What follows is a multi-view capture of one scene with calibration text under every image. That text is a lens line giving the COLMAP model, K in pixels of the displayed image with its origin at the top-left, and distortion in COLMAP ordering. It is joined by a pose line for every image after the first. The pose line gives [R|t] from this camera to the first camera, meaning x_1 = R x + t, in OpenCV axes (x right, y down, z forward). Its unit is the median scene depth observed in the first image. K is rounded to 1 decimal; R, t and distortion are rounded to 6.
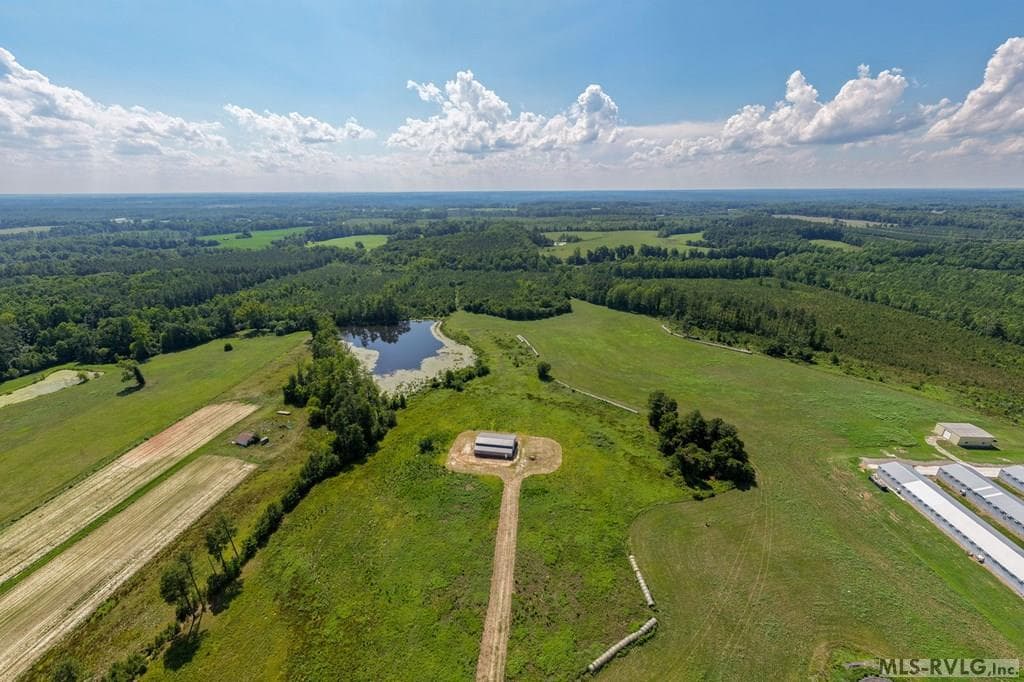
lens RADIAL K [[403.5, 0, 512.0], [0, 403.5, 341.3], [0, 0, 1]] dist [0.002509, 0.000301]
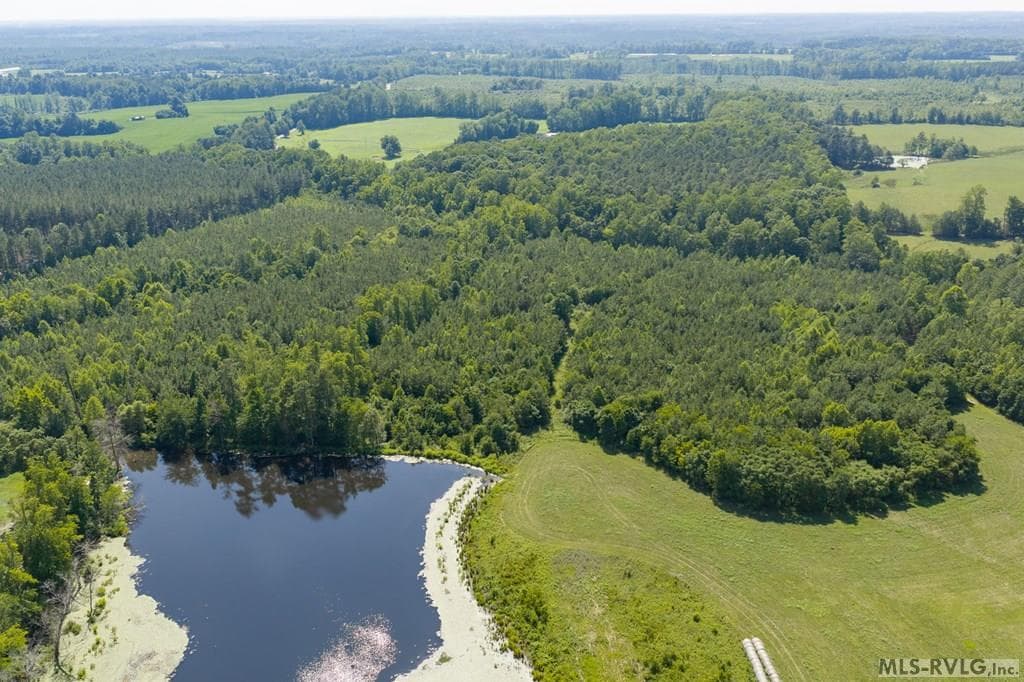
lens RADIAL K [[843.3, 0, 514.8], [0, 843.3, 339.4], [0, 0, 1]] dist [0.017948, -0.021916]
pose [[0.958736, 0.100926, -0.265782, -0.002877], [-0.097878, 0.994891, 0.024727, -0.154136], [0.266919, 0.002307, 0.963716, 0.406328]]
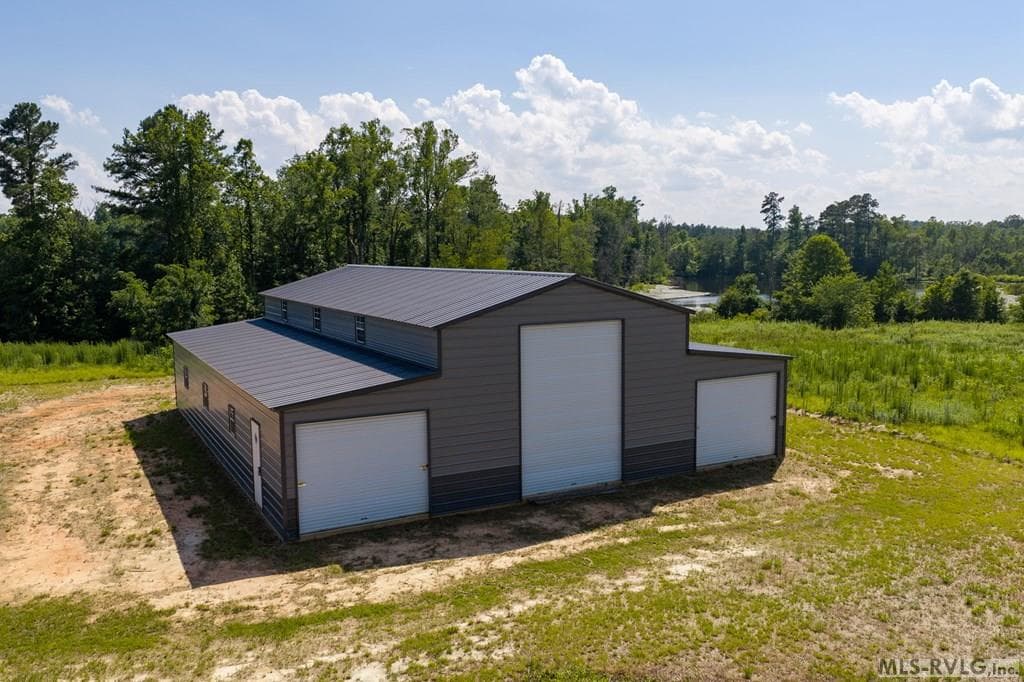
lens RADIAL K [[843.3, 0, 514.3], [0, 843.3, 356.9], [0, 0, 1]] dist [0.017948, -0.021916]
pose [[0.610483, 0.097944, -0.785950, 0.037921], [-0.270992, 0.958264, -0.091075, 0.120747], [0.744227, 0.268585, 0.611545, 0.425083]]
